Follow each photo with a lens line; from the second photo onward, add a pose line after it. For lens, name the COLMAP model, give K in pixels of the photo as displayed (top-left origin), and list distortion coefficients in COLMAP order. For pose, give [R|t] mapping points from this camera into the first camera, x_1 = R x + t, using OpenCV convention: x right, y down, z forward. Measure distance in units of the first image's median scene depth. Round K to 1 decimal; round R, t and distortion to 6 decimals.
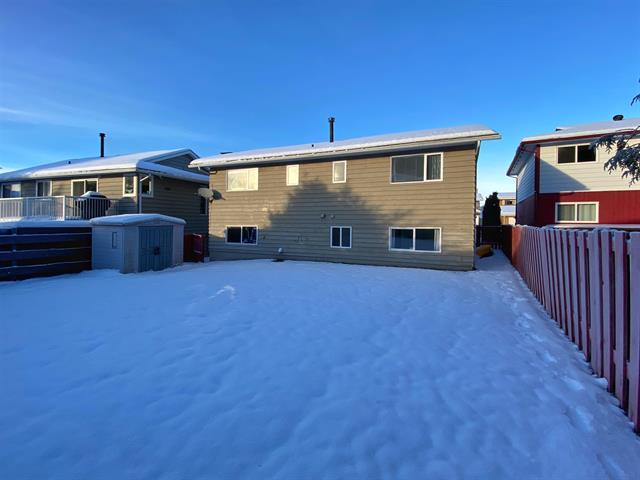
lens RADIAL K [[279.6, 0, 312.0], [0, 279.6, 227.6], [0, 0, 1]] dist [0.004481, 0.000007]
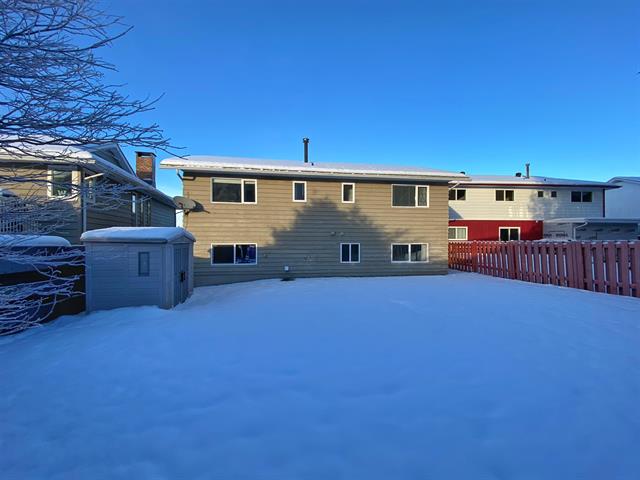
lens RADIAL K [[279.6, 0, 308.3], [0, 279.6, 245.1], [0, 0, 1]] dist [0.004481, 0.000007]
pose [[0.848823, -0.009411, 0.528593, -0.589828], [0.013741, 0.999897, -0.004263, 0.005442], [-0.528498, 0.010882, 0.848865, 0.158509]]
